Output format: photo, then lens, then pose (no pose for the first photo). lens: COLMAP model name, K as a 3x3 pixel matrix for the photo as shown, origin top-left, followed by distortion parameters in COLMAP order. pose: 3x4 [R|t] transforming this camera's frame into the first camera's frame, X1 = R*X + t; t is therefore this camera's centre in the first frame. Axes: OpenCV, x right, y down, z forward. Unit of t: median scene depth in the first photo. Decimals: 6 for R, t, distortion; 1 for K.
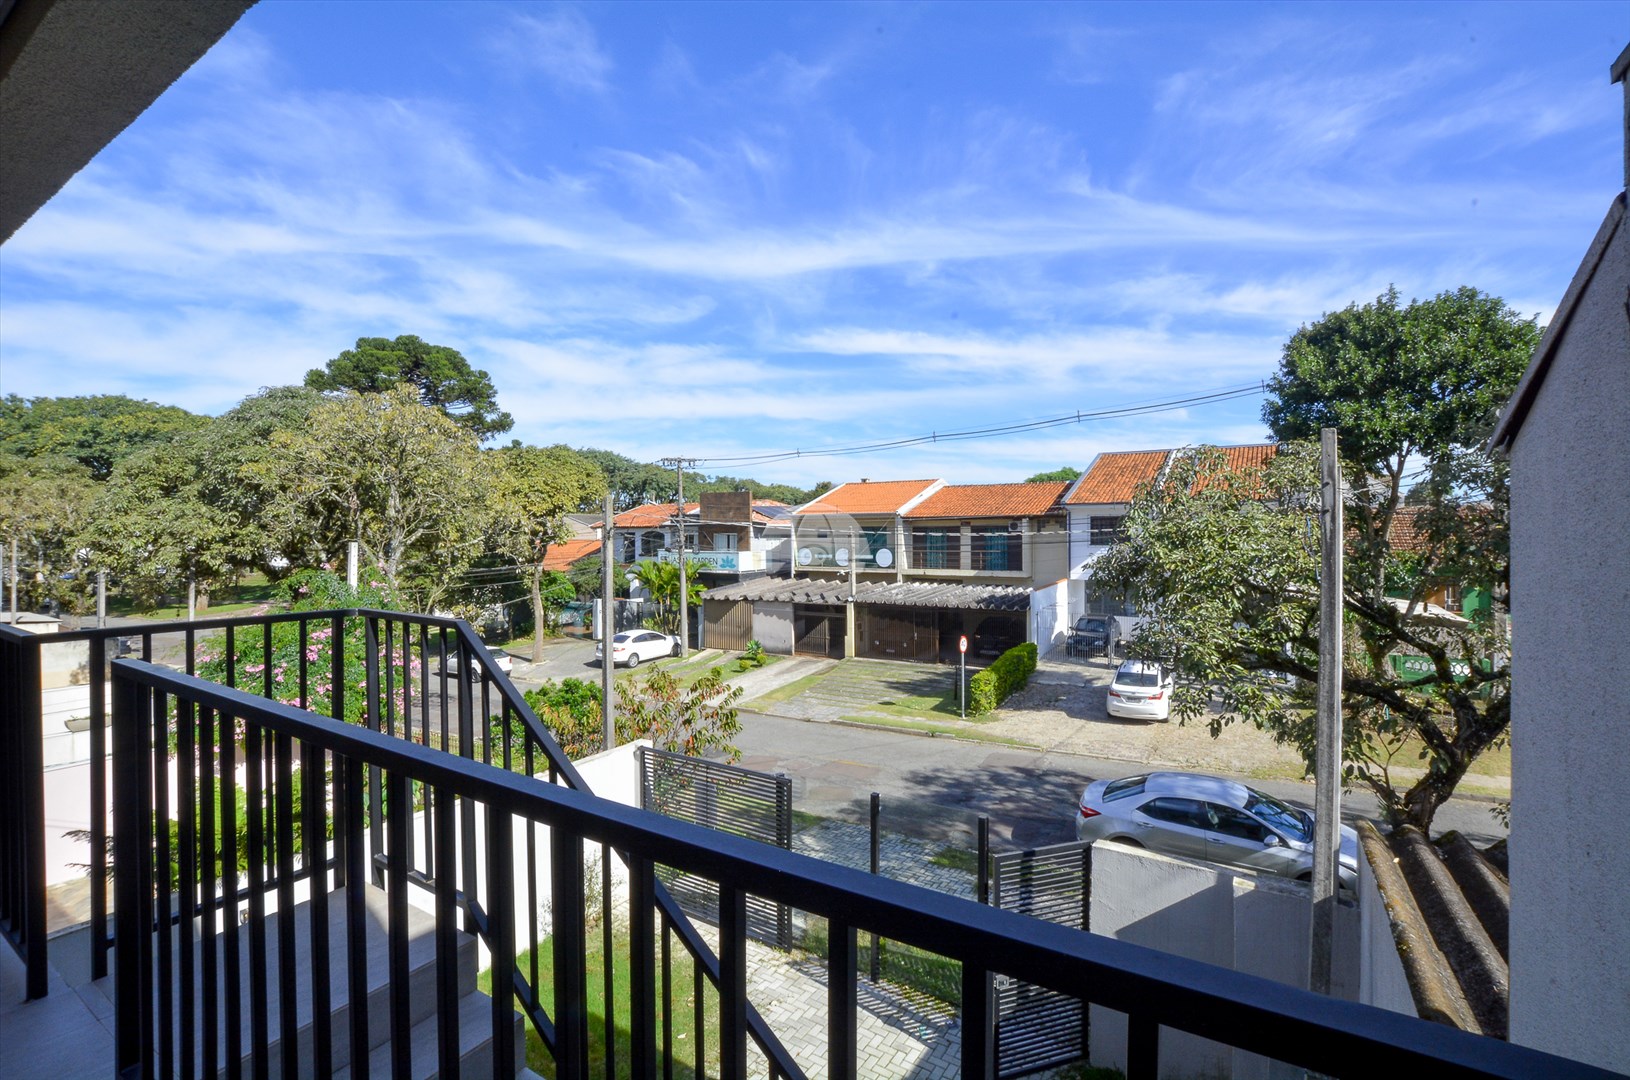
lens RADIAL K [[729.7, 0, 821.4], [0, 729.7, 530.3], [0, 0, 1]] dist [-0.051797, 0.016174]
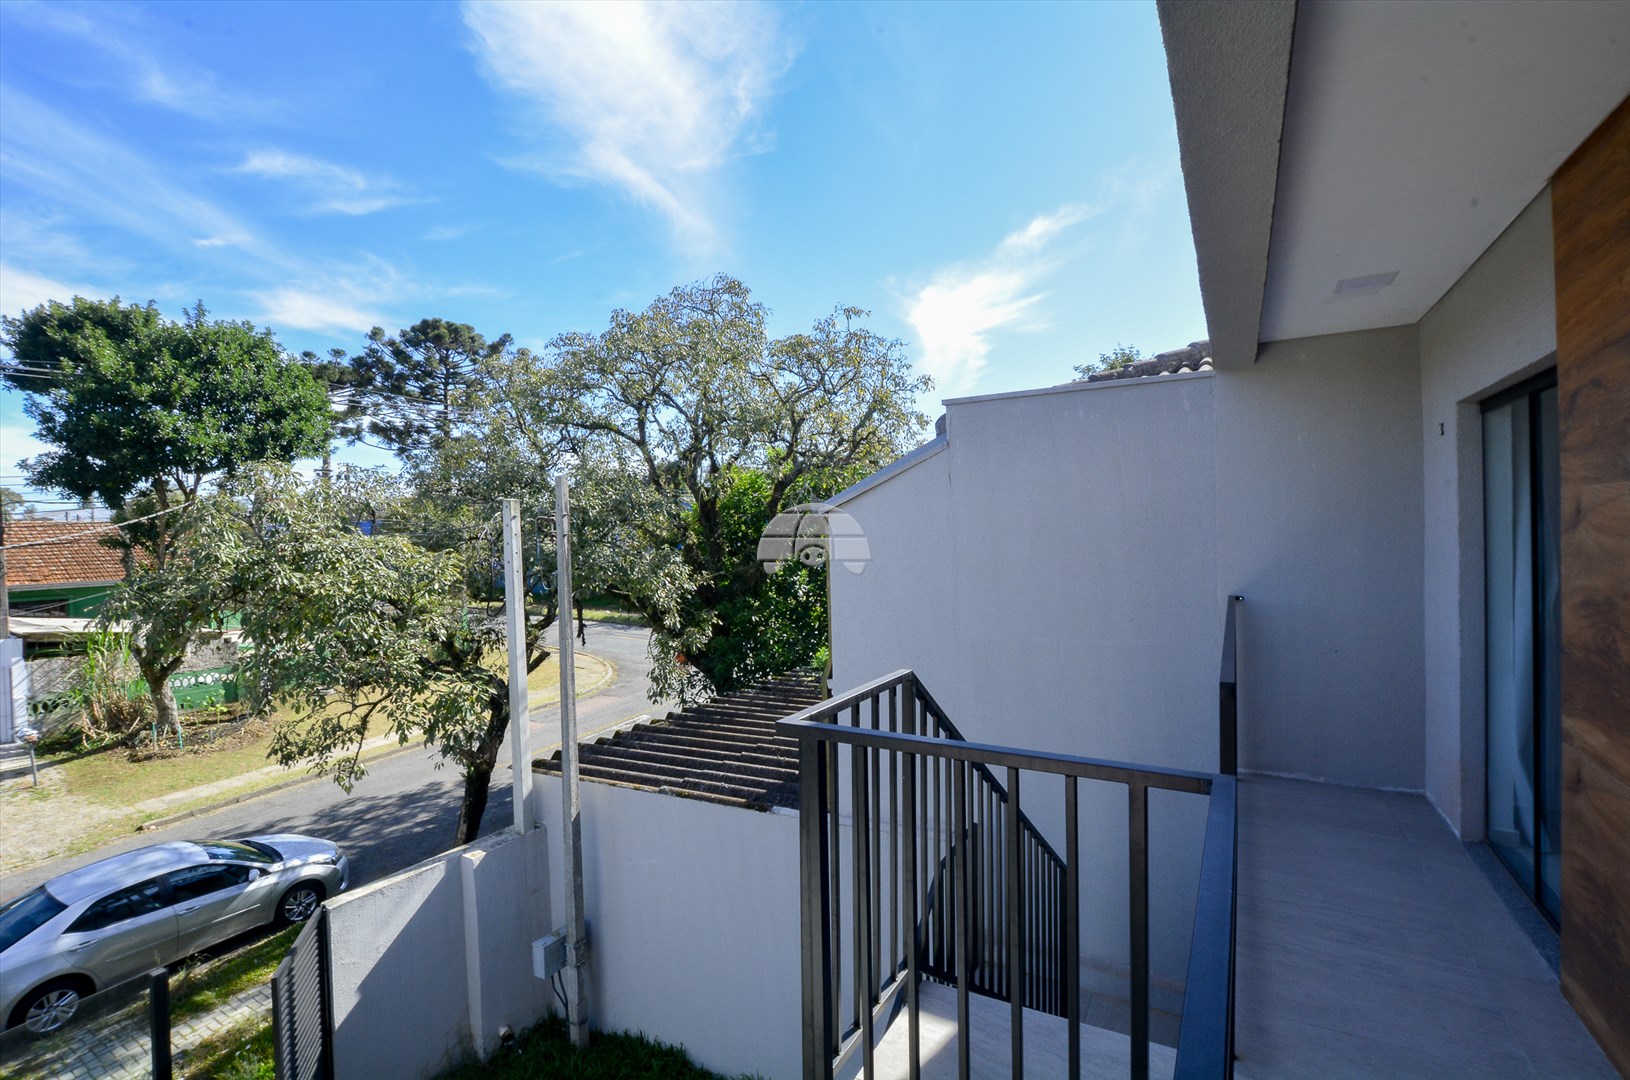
lens RADIAL K [[729.7, 0, 821.4], [0, 729.7, 530.3], [0, 0, 1]] dist [-0.051797, 0.016174]
pose [[-0.033248, -0.000548, 0.999447, -0.322858], [0.016405, 0.999865, 0.001094, -0.015685], [-0.999312, 0.016432, -0.033234, 0.248111]]
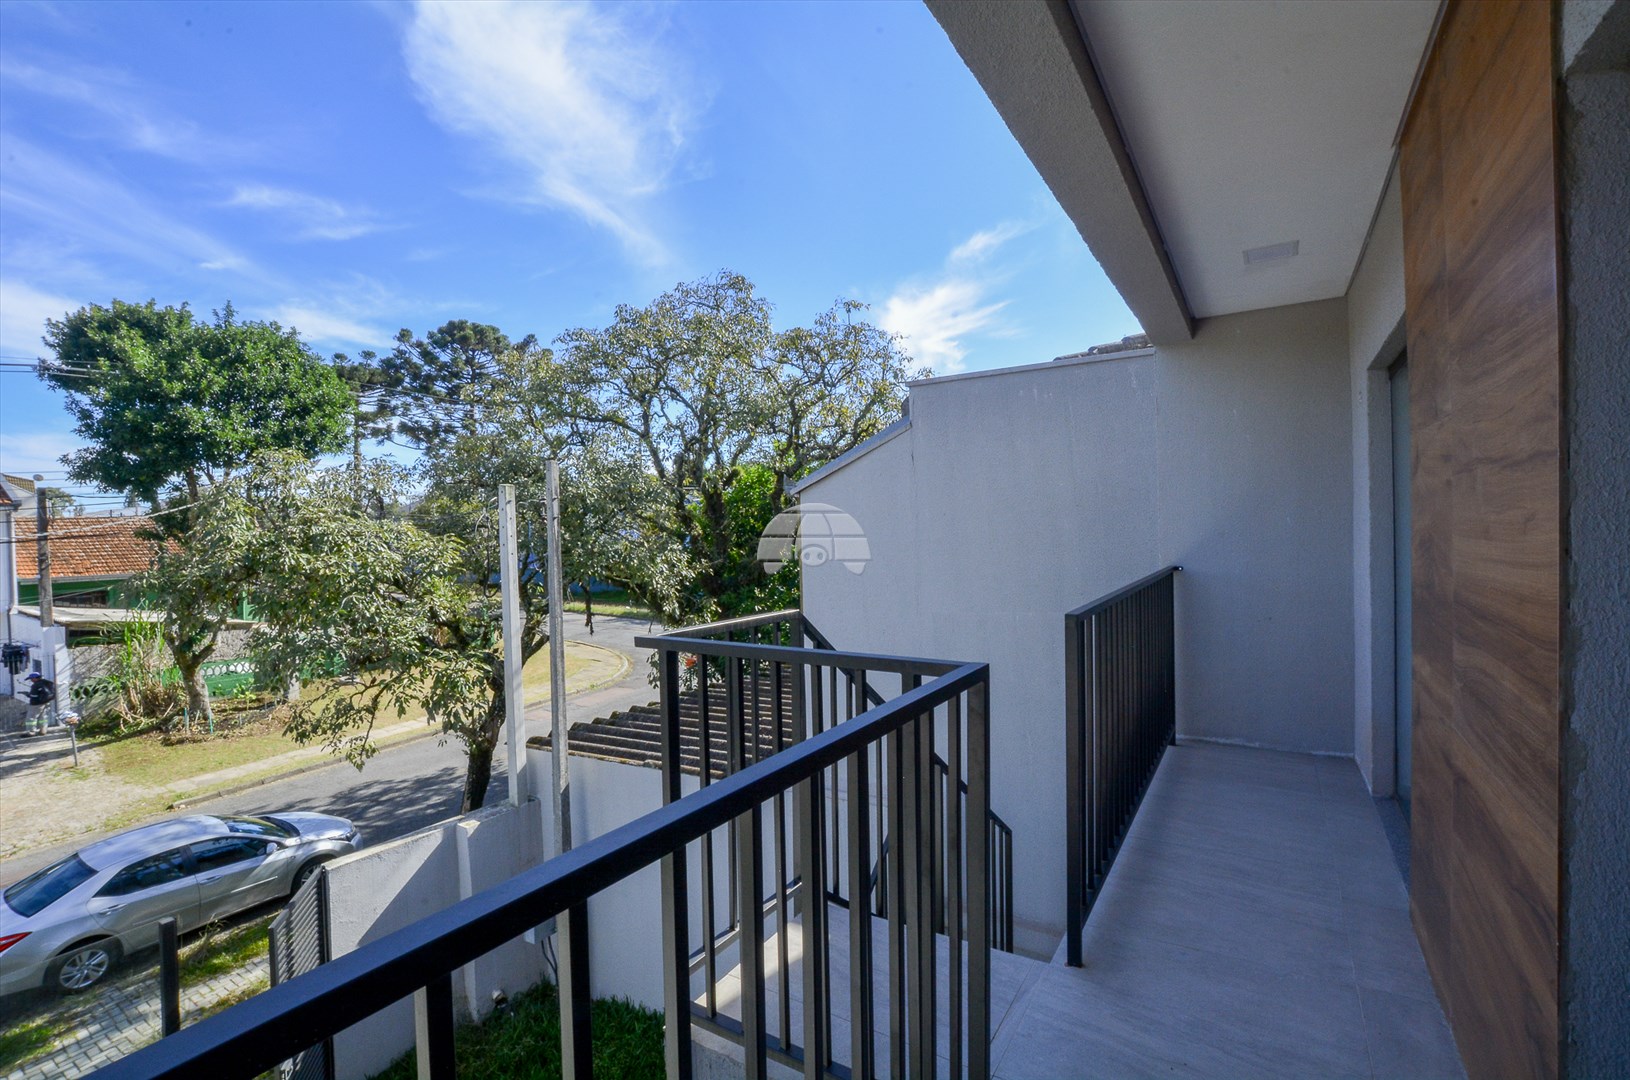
lens RADIAL K [[729.7, 0, 821.4], [0, 729.7, 530.3], [0, 0, 1]] dist [-0.051797, 0.016174]
pose [[0.000214, -0.000893, 1.000000, -0.341422], [0.015736, 0.999876, 0.000890, 0.000332], [-0.999876, 0.015735, 0.000228, 0.208629]]
